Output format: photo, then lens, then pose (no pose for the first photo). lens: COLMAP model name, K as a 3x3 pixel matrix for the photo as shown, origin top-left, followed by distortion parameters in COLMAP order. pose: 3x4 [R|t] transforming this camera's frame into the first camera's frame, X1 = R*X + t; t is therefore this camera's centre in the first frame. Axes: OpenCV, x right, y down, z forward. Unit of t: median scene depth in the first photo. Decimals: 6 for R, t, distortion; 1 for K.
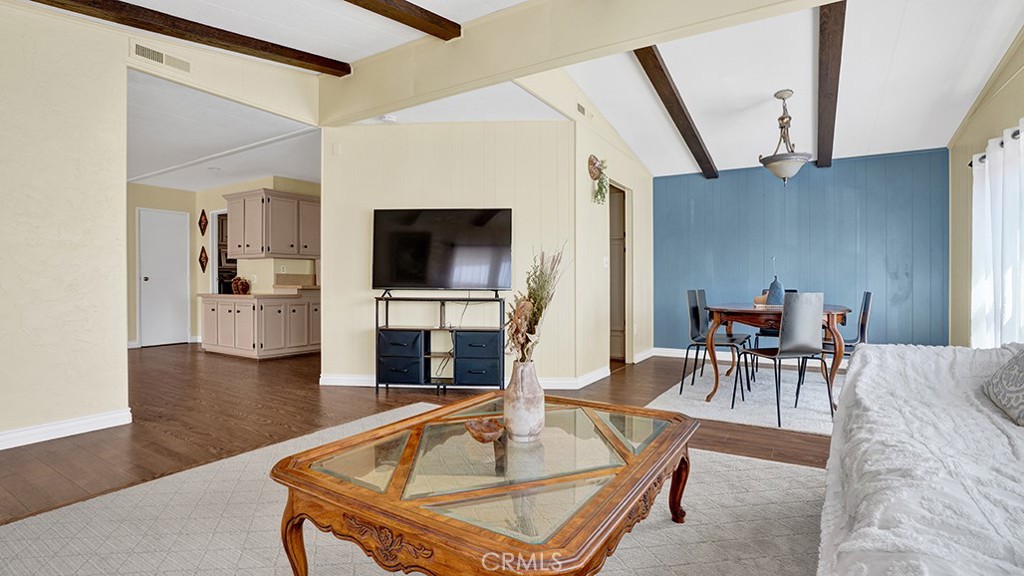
lens RADIAL K [[496.9, 0, 516.6], [0, 496.9, 291.5], [0, 0, 1]] dist [-0.075127, 0.034897]
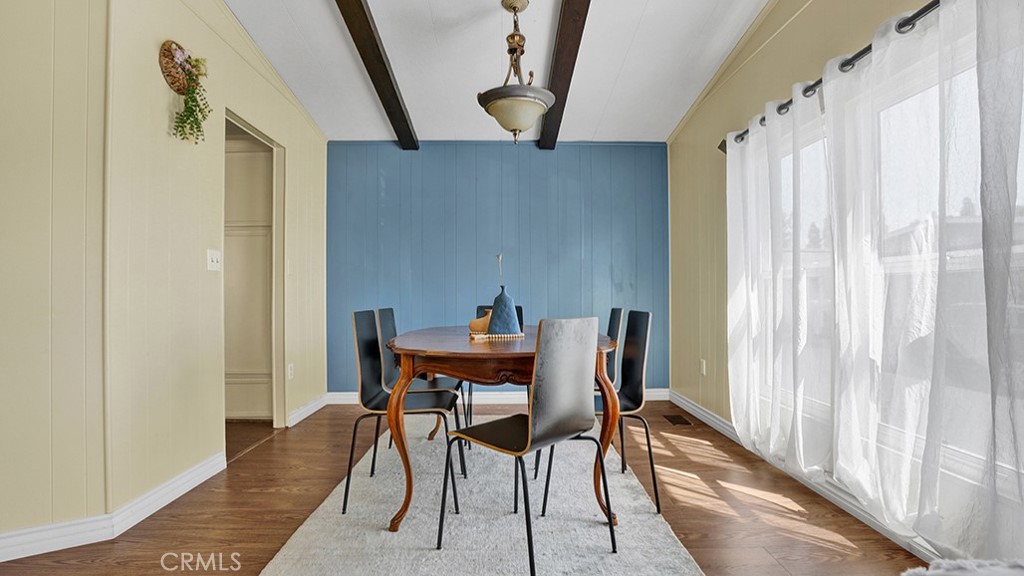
lens RADIAL K [[496.9, 0, 516.6], [0, 496.9, 291.5], [0, 0, 1]] dist [-0.075127, 0.034897]
pose [[0.841526, 0.002454, 0.540211, 0.186278], [0.009012, 0.999787, -0.018579, -0.012248], [-0.540141, 0.020503, 0.841325, 0.415194]]
